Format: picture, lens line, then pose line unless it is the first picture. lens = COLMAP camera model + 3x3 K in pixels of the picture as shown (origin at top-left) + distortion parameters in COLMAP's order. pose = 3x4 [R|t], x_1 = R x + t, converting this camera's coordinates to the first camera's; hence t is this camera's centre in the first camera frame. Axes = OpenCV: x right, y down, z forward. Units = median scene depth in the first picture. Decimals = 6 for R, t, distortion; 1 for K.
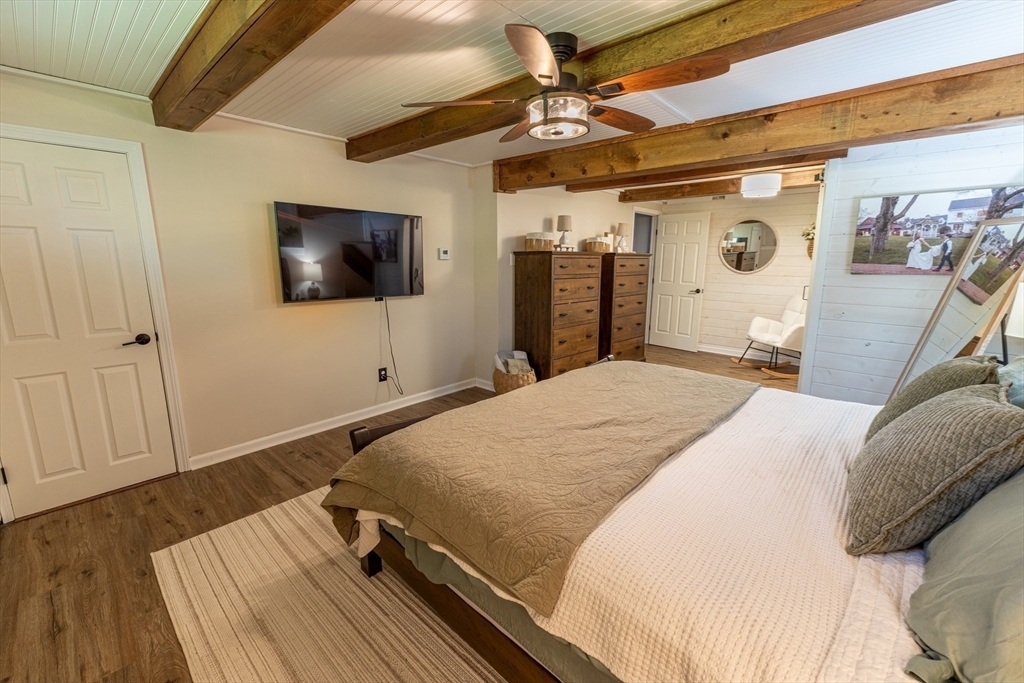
lens RADIAL K [[431.5, 0, 514.3], [0, 431.5, 344.1], [0, 0, 1]] dist [0.009029, -0.001539]
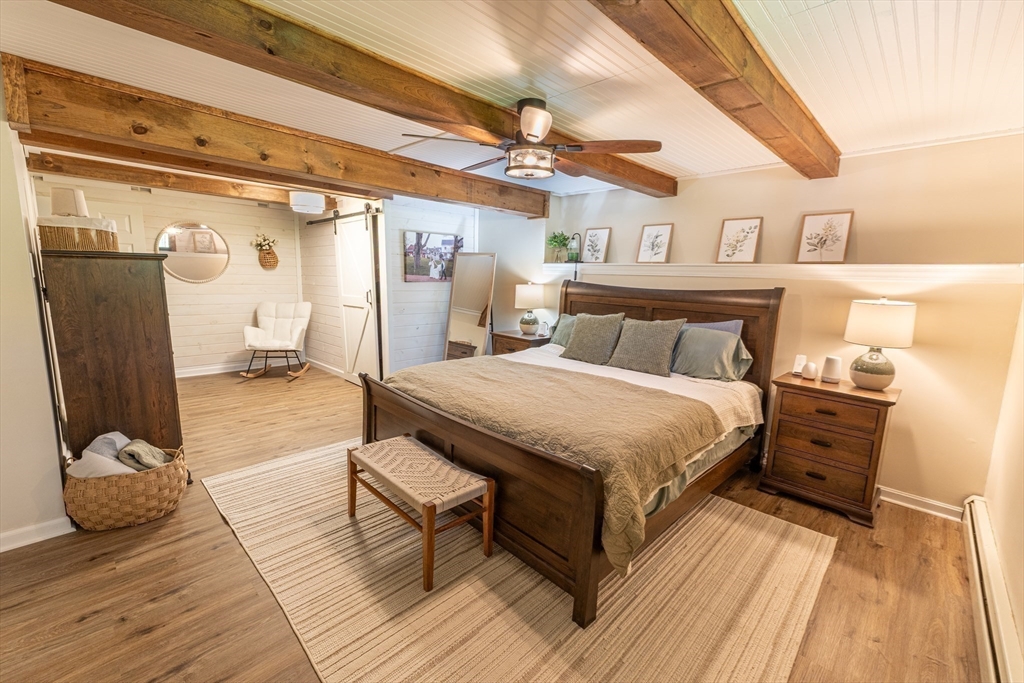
lens RADIAL K [[431.5, 0, 514.1], [0, 431.5, 345.5], [0, 0, 1]] dist [0.009029, -0.001539]
pose [[0.016674, -0.166397, 0.985918, -0.750732], [0.170261, 0.972126, 0.161190, -0.138012], [-0.985258, 0.165176, 0.044540, 0.669625]]
